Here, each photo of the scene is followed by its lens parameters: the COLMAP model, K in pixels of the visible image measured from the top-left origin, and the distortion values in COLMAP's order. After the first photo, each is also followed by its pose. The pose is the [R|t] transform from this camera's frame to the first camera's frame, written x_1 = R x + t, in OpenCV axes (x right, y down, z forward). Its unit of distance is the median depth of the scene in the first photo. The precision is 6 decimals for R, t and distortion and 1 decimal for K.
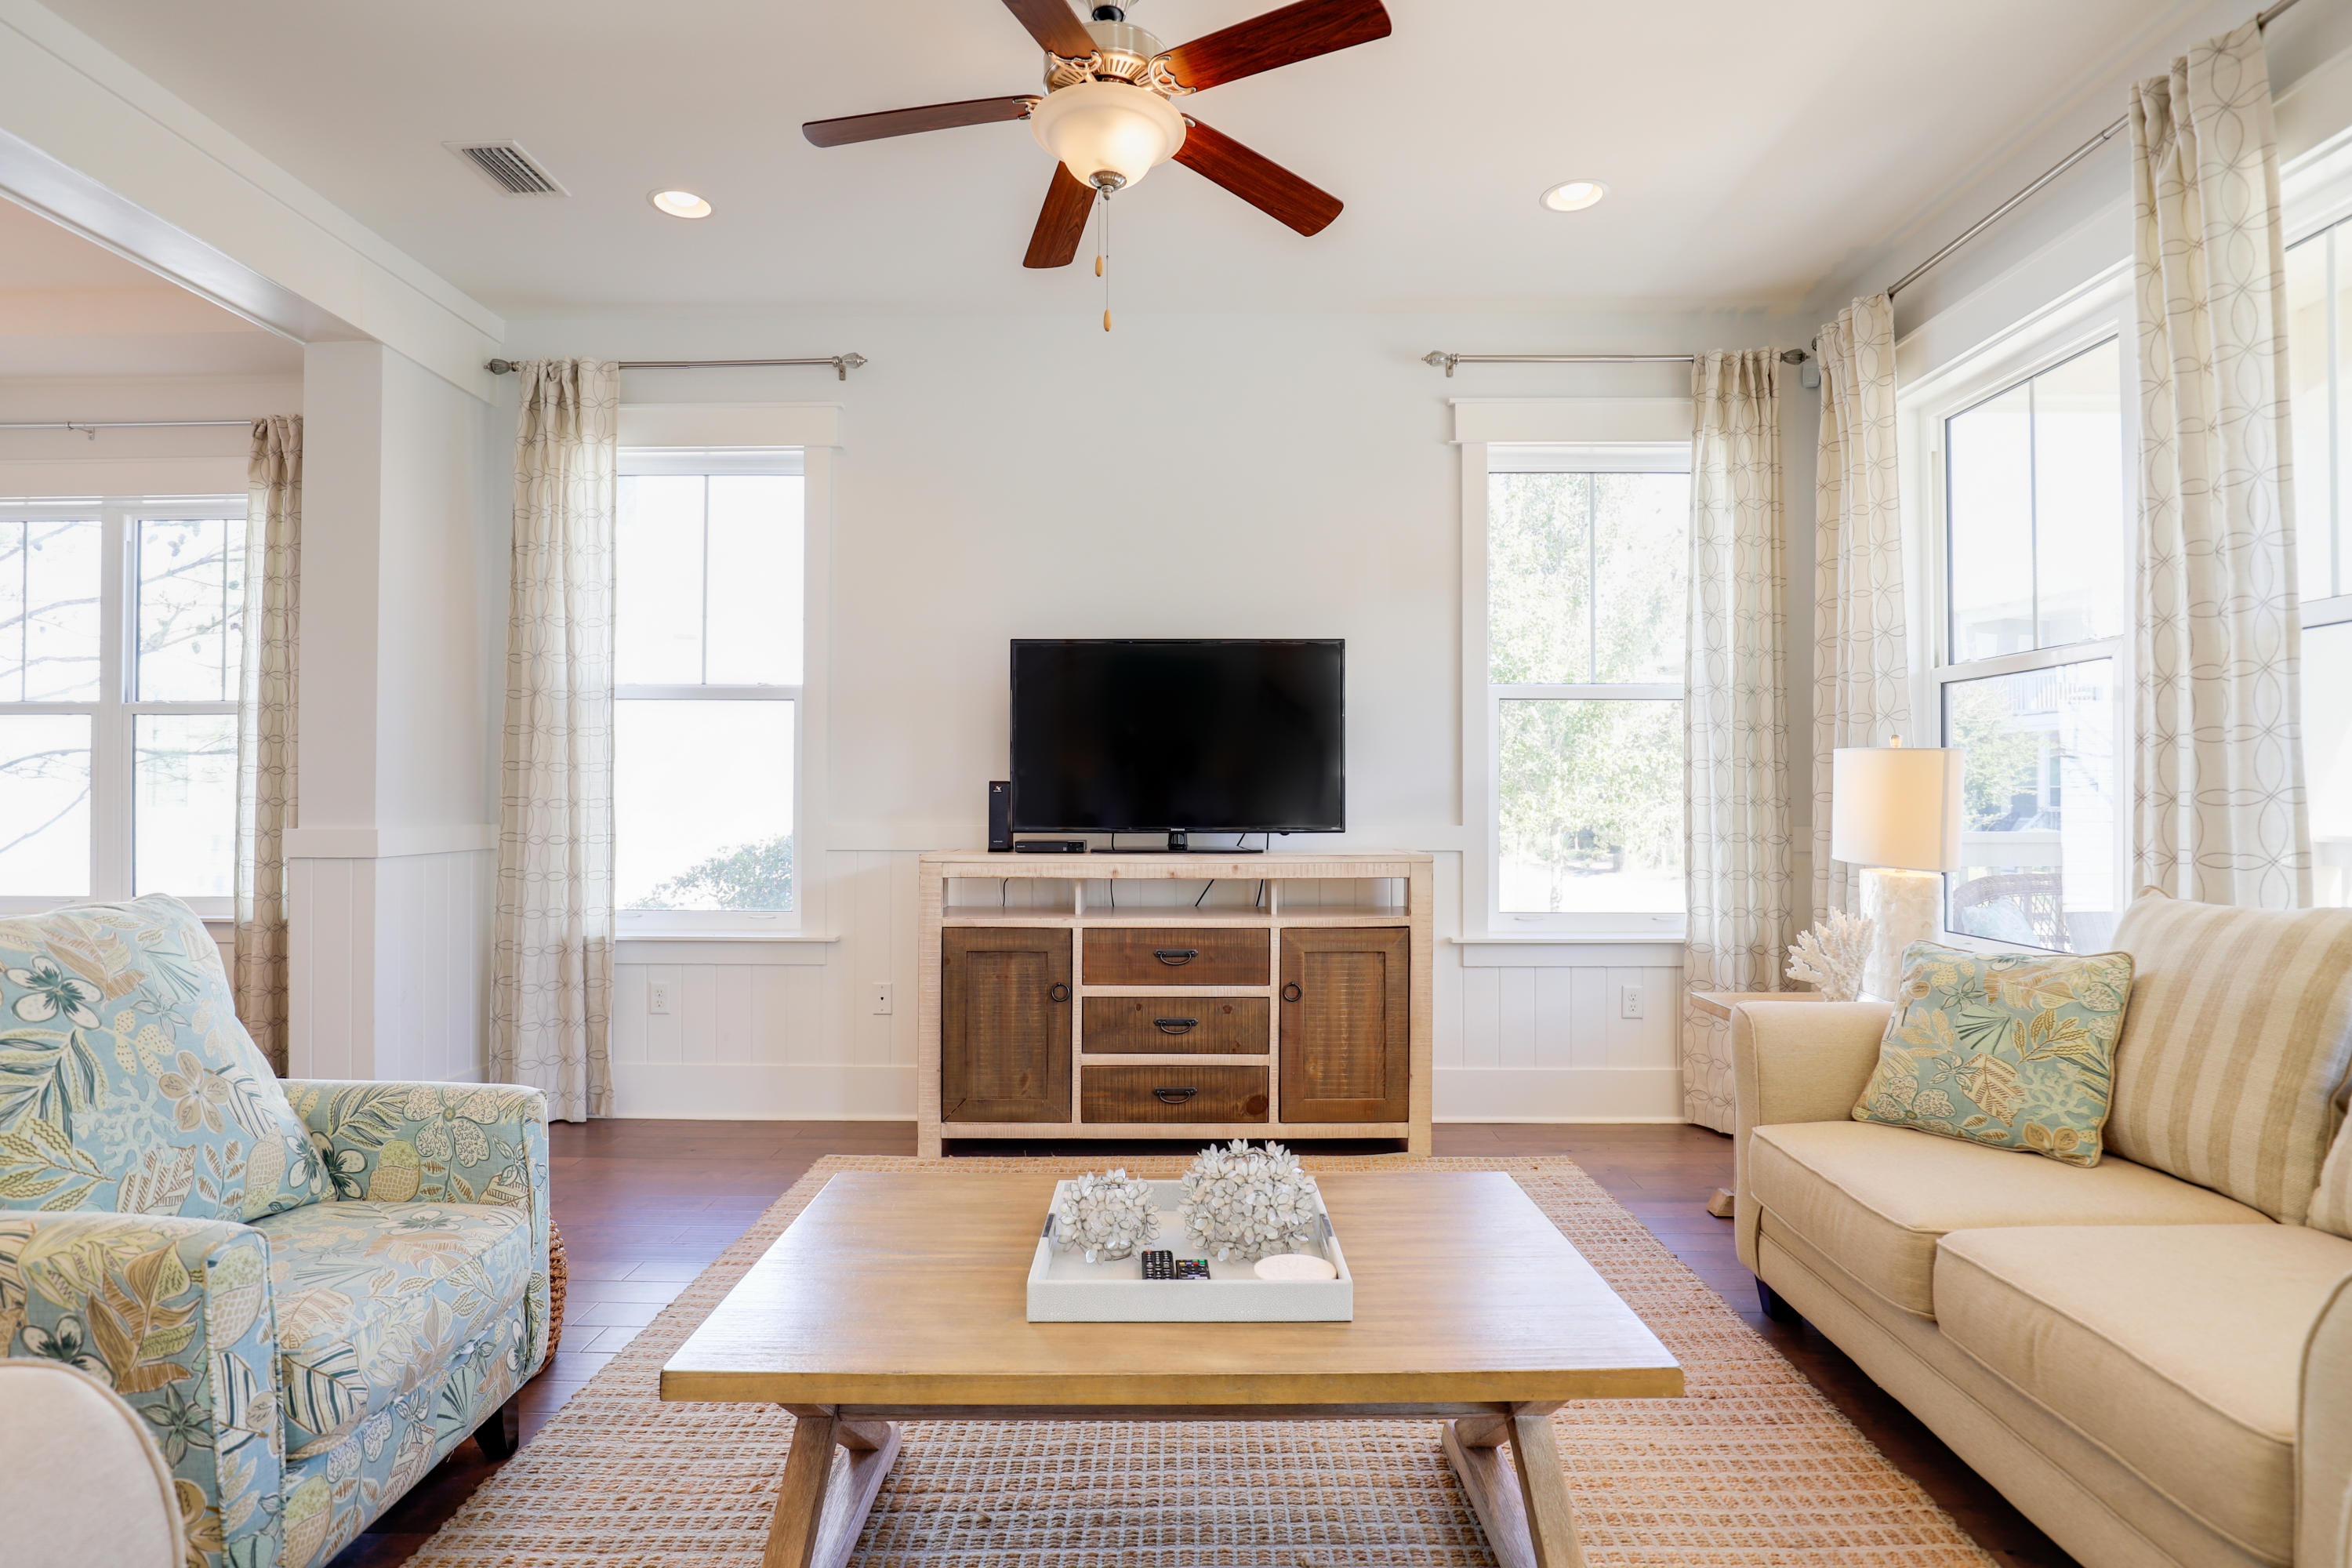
lens RADIAL K [[1208.2, 0, 1180.3], [0, 1208.2, 793.0], [0, 0, 1]] dist [-0.019317, 0.000662]
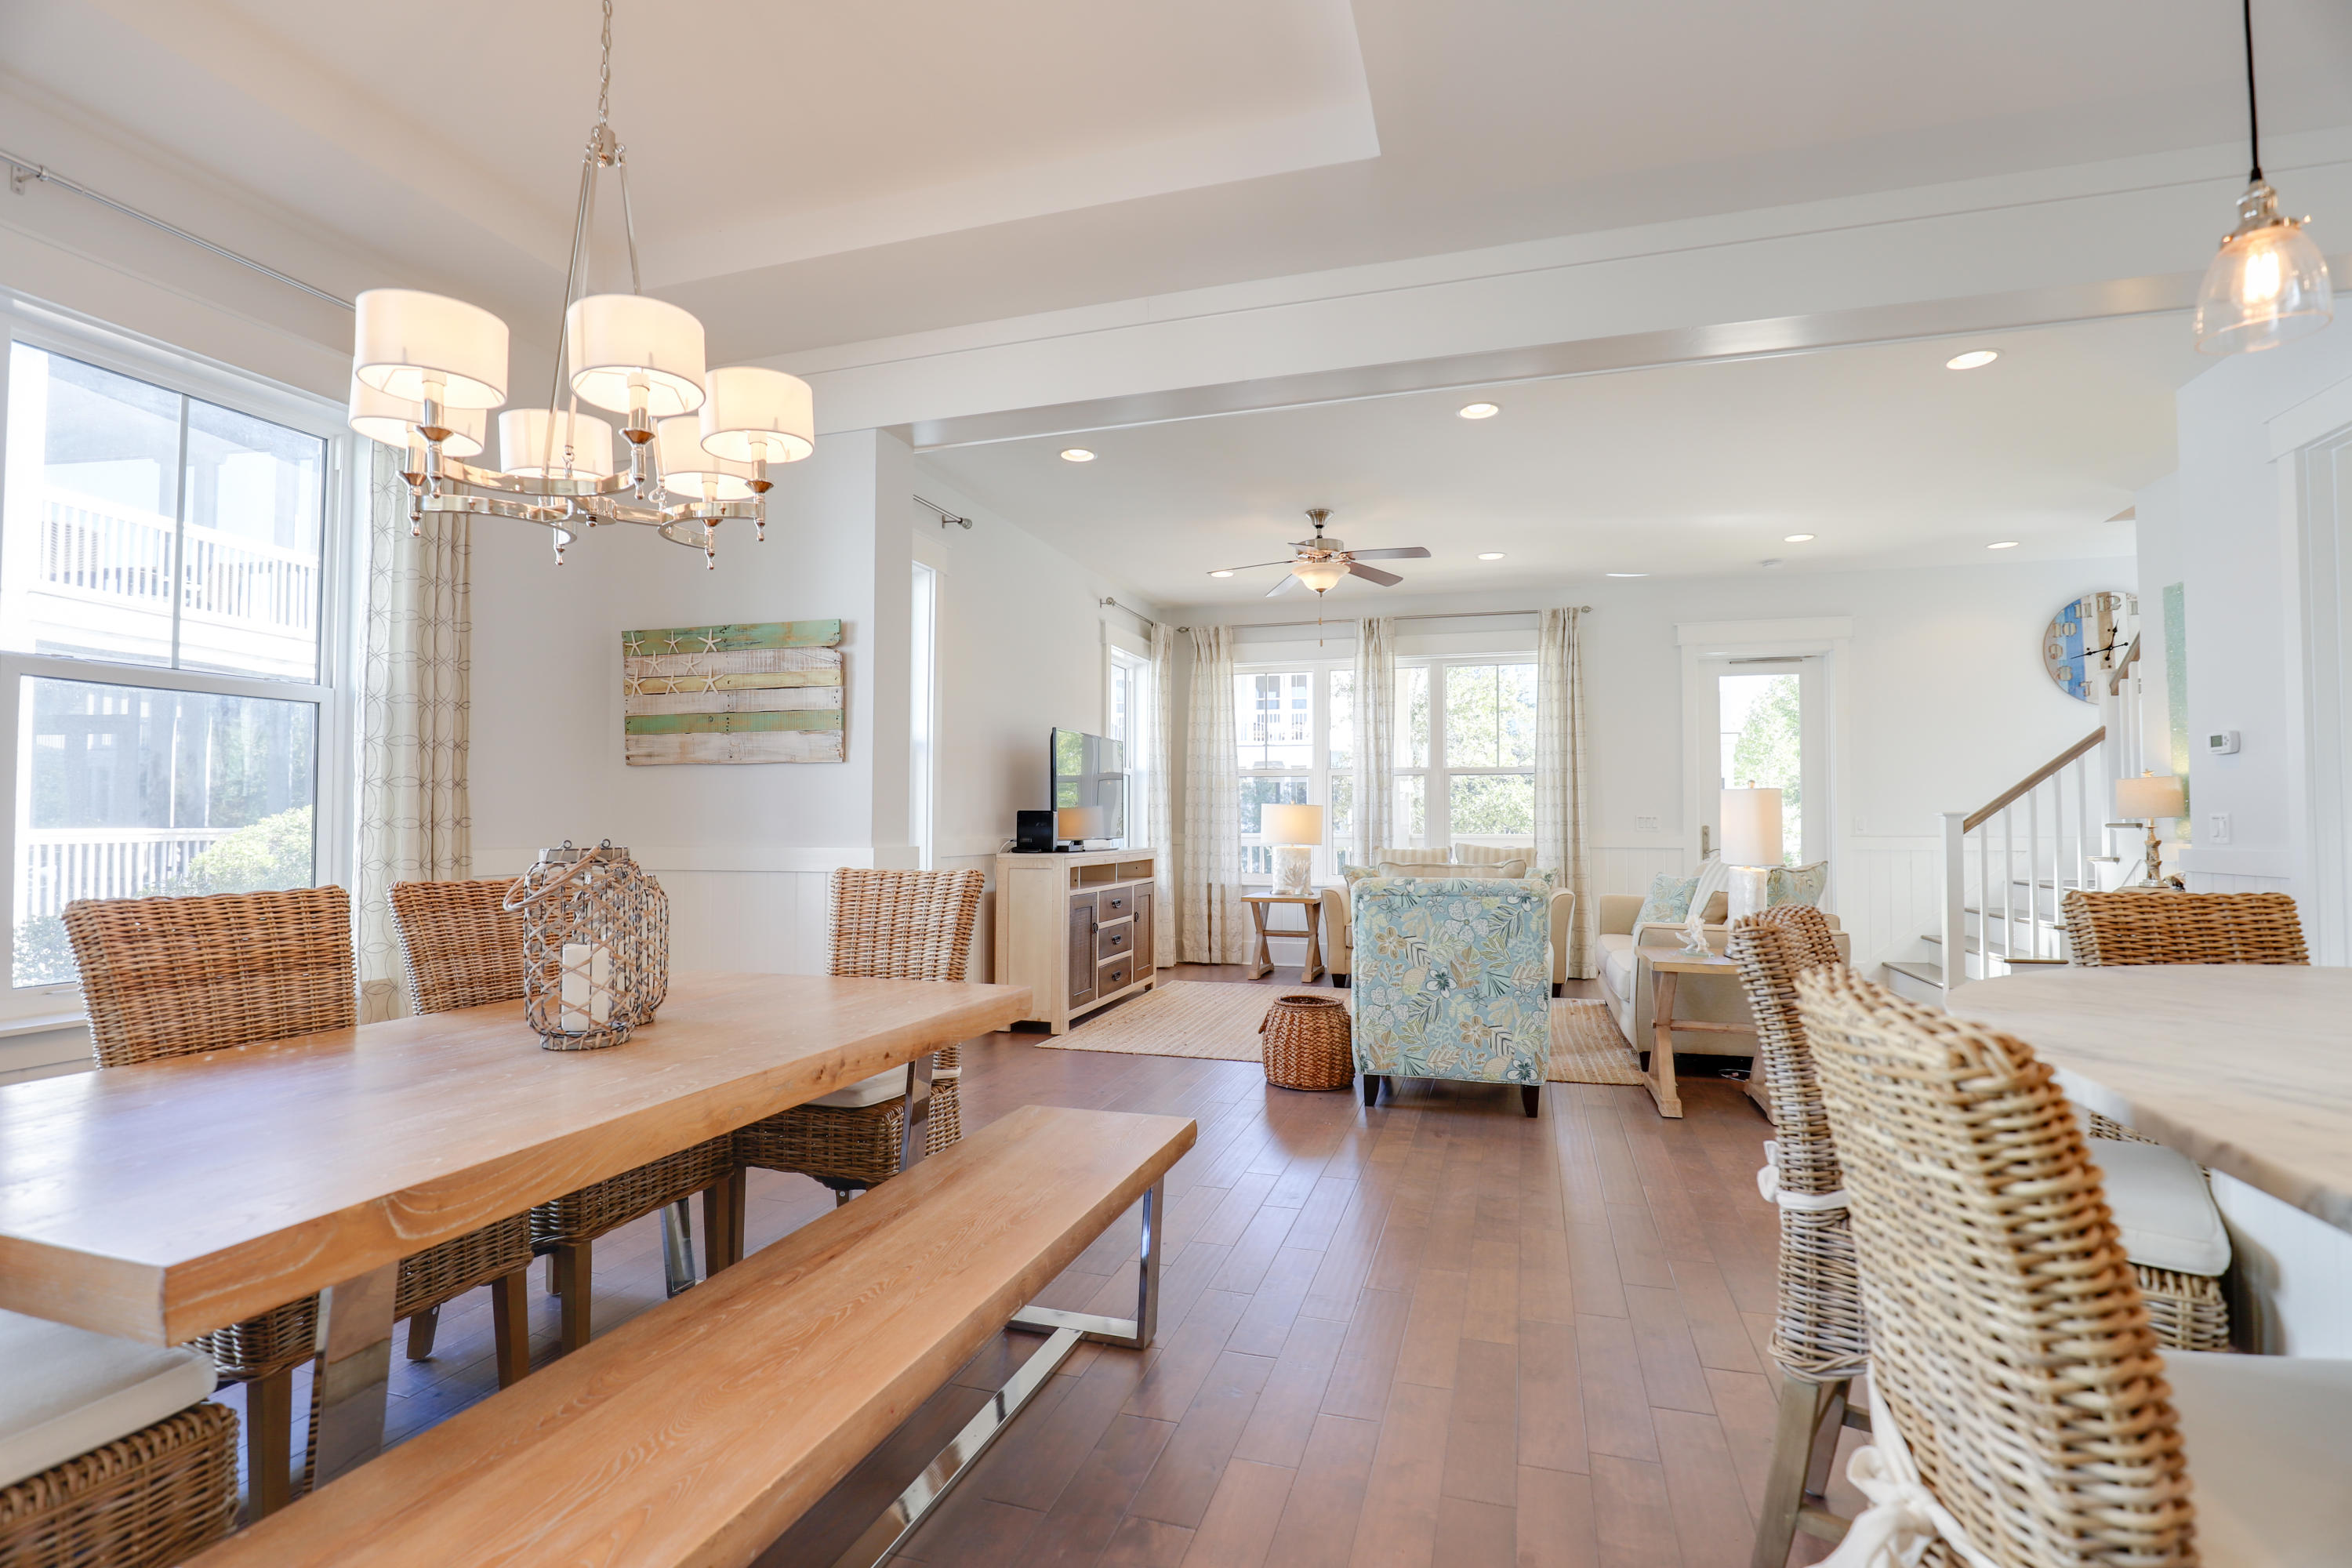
lens RADIAL K [[1089.0, 0, 1198.2], [0, 1089.0, 795.7], [0, 0, 1]] dist [-0.034425, 0.009449]
pose [[0.272655, 0.023599, 0.961822, -1.623796], [-0.007148, 0.999721, -0.022503, 0.002400], [-0.962085, -0.000740, 0.272748, 0.404030]]
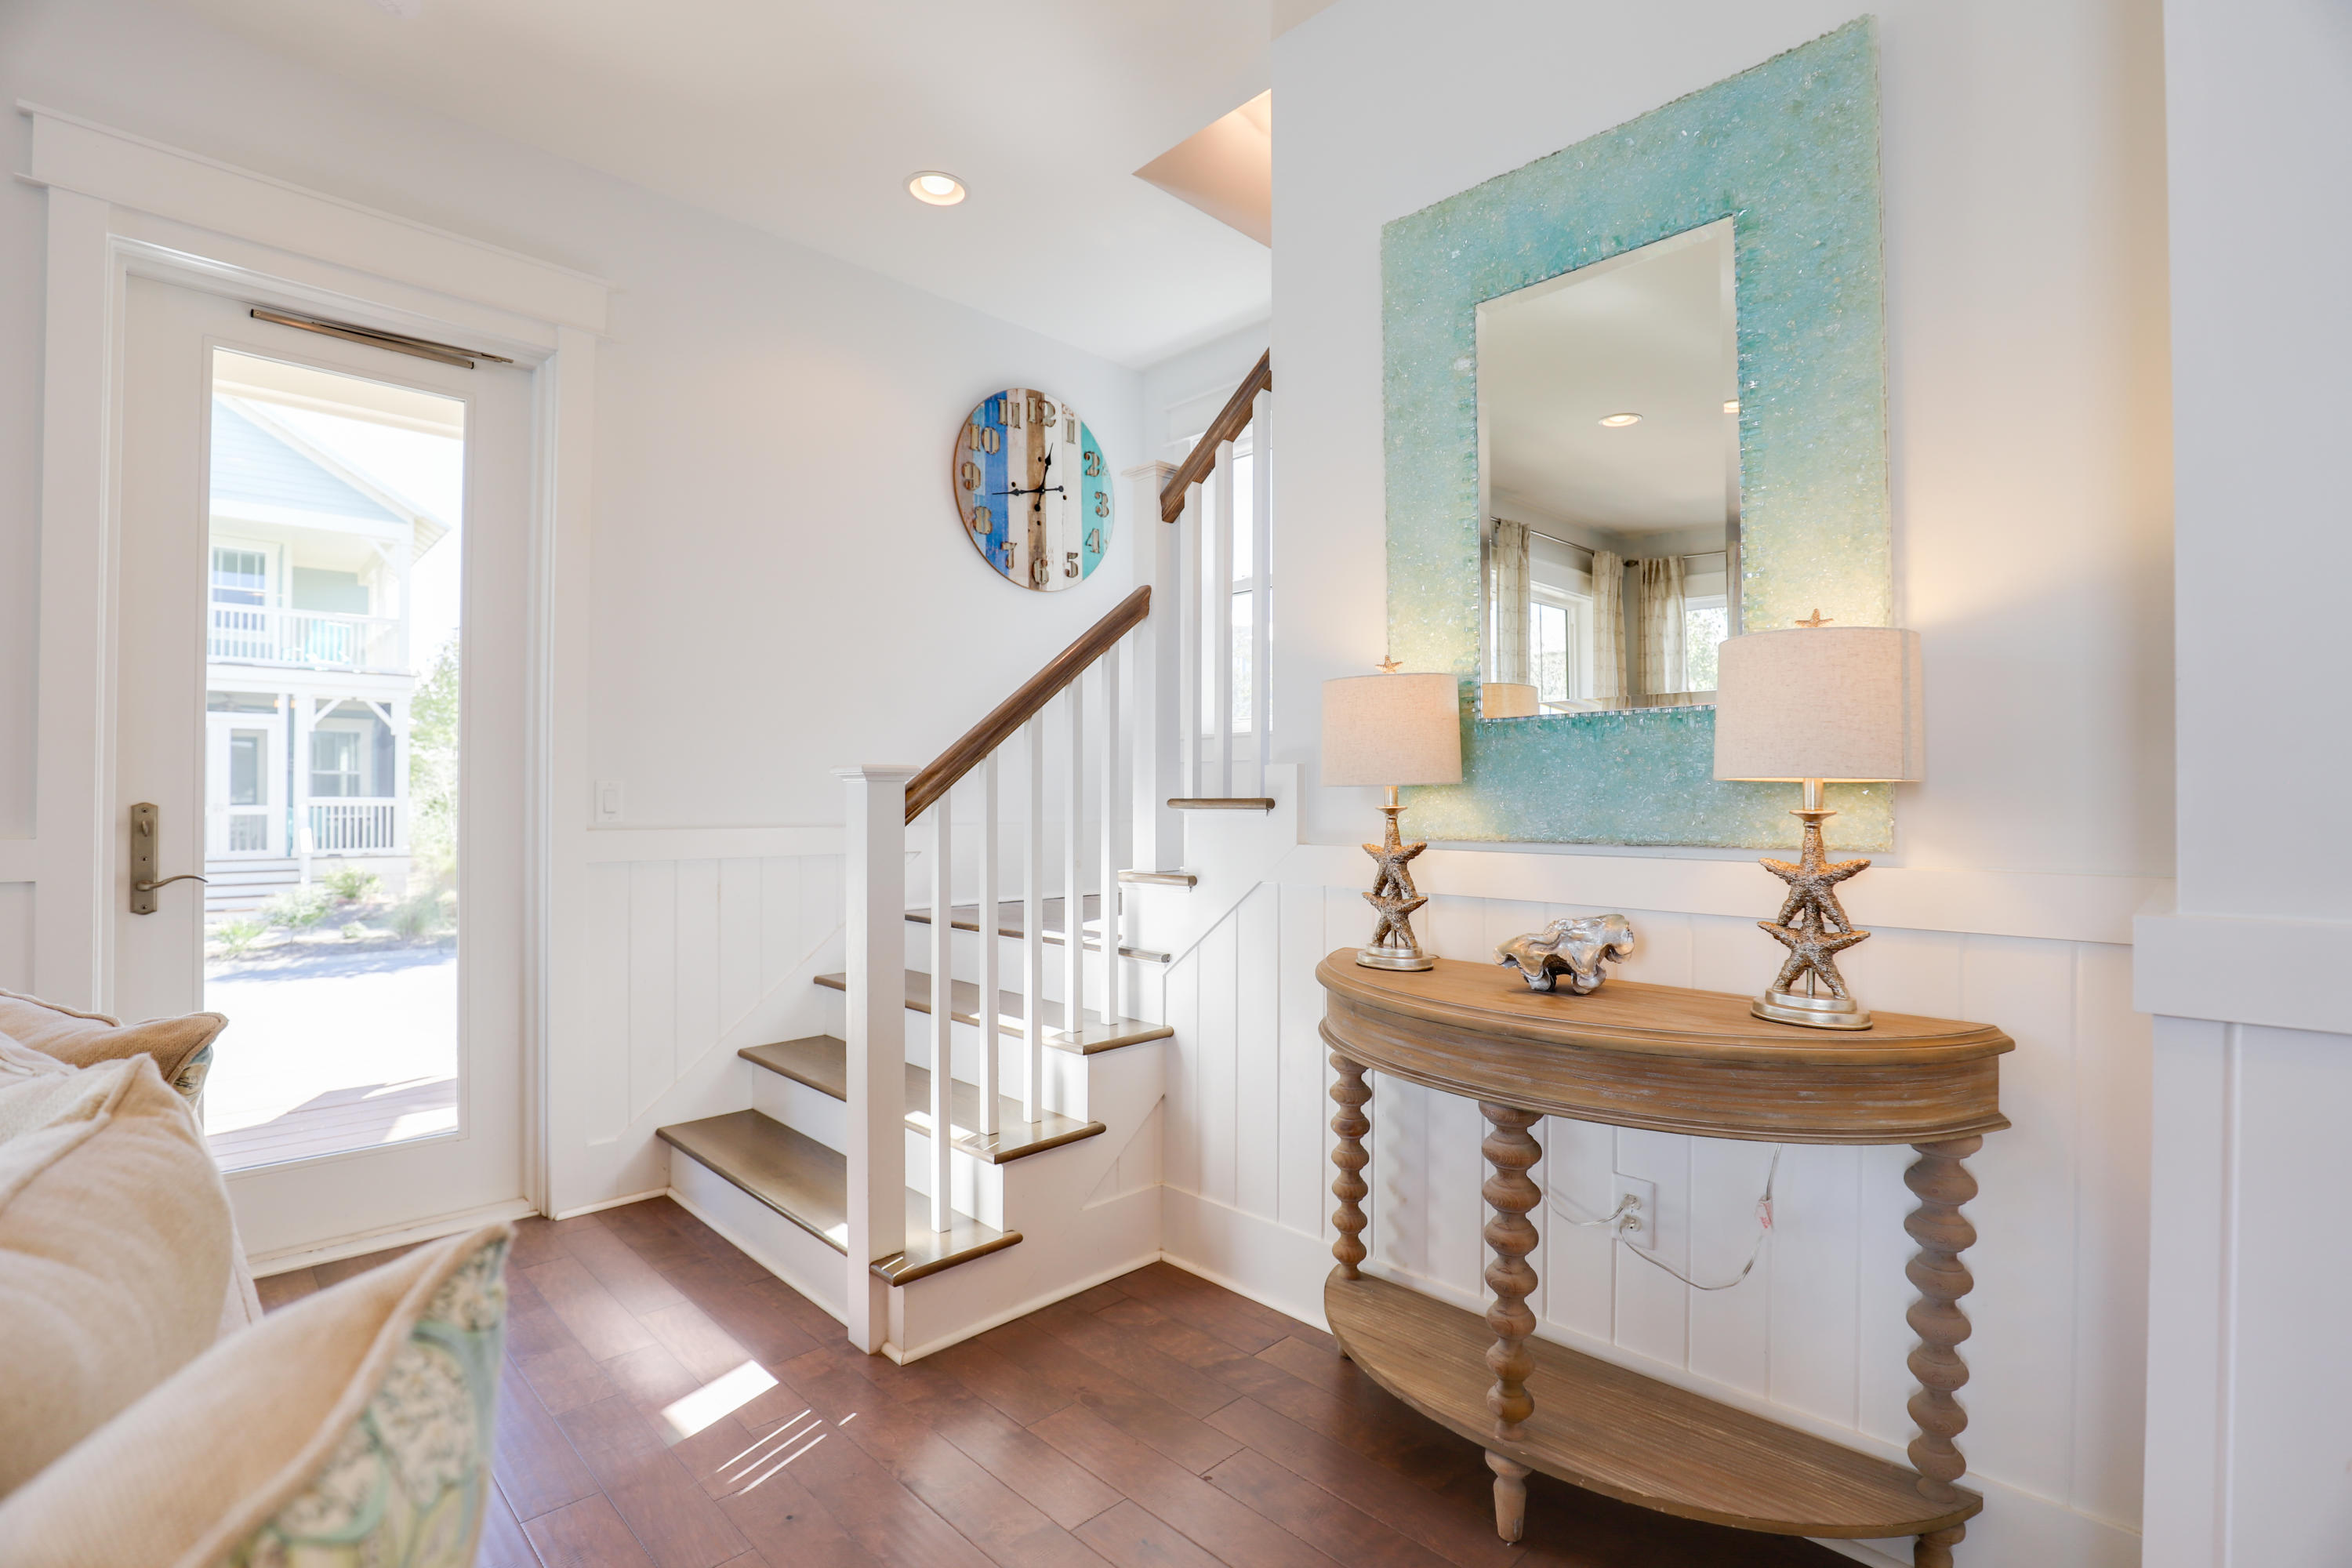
lens RADIAL K [[1089.0, 0, 1171.4], [0, 1089.0, 794.2], [0, 0, 1]] dist [-0.034425, 0.009449]
pose [[-0.713496, -0.001902, 0.700657, -0.271066], [-0.009280, 0.999934, -0.006736, -0.000277], [-0.700598, -0.011308, -0.713466, 0.061058]]
